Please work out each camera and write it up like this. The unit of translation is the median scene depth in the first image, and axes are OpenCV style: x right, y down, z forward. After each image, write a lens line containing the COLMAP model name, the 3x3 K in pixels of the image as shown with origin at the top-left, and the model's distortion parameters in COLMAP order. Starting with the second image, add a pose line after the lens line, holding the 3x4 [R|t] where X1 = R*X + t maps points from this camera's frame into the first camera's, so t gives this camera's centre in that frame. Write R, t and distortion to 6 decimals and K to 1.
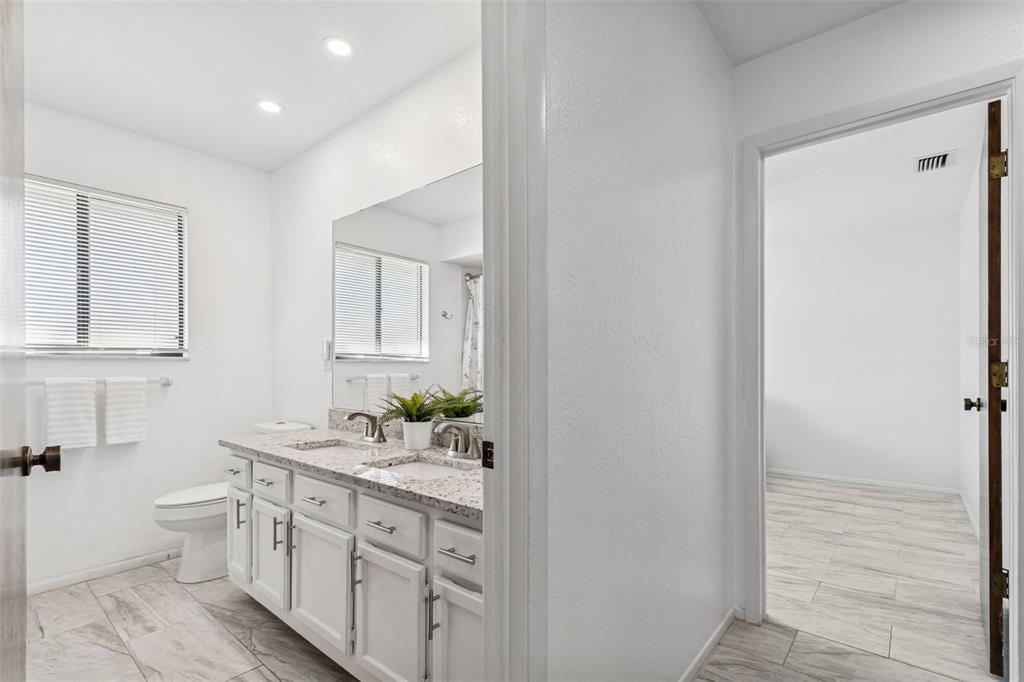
lens RADIAL K [[469.5, 0, 528.3], [0, 469.5, 367.5], [0, 0, 1]] dist [-0.001363, -0.000801]
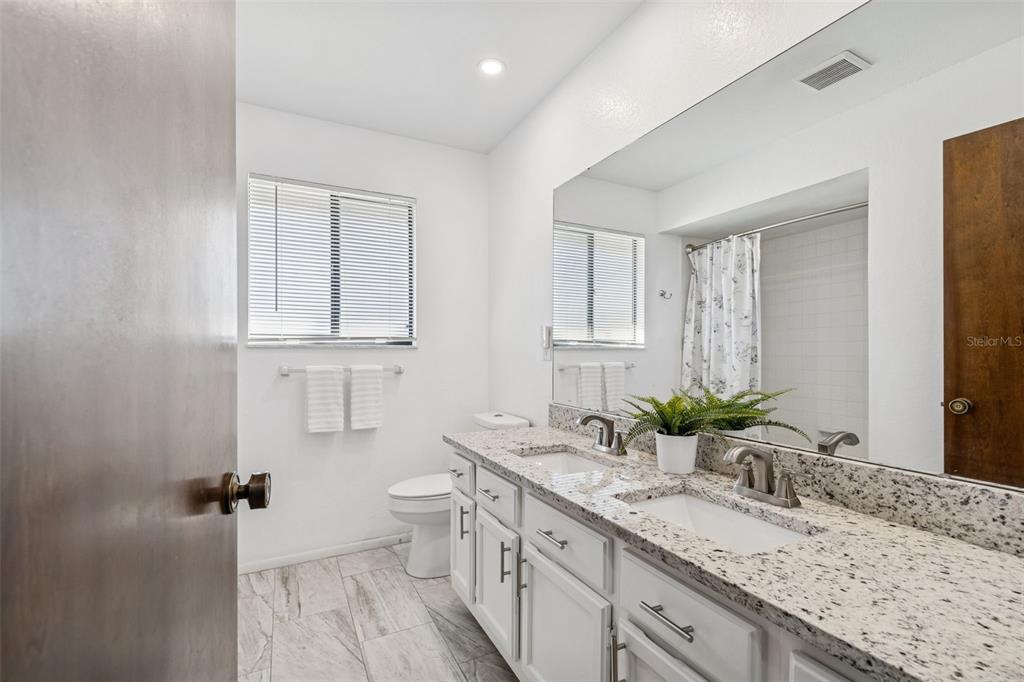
lens RADIAL K [[464.7, 0, 519.5], [0, 464.7, 351.6], [0, 0, 1]] dist [0.000172, -0.000458]
pose [[0.915874, 0.000746, -0.401464, -0.152912], [-0.001117, 0.999999, -0.000691, -0.010899], [0.401464, 0.001082, 0.915874, 0.219681]]
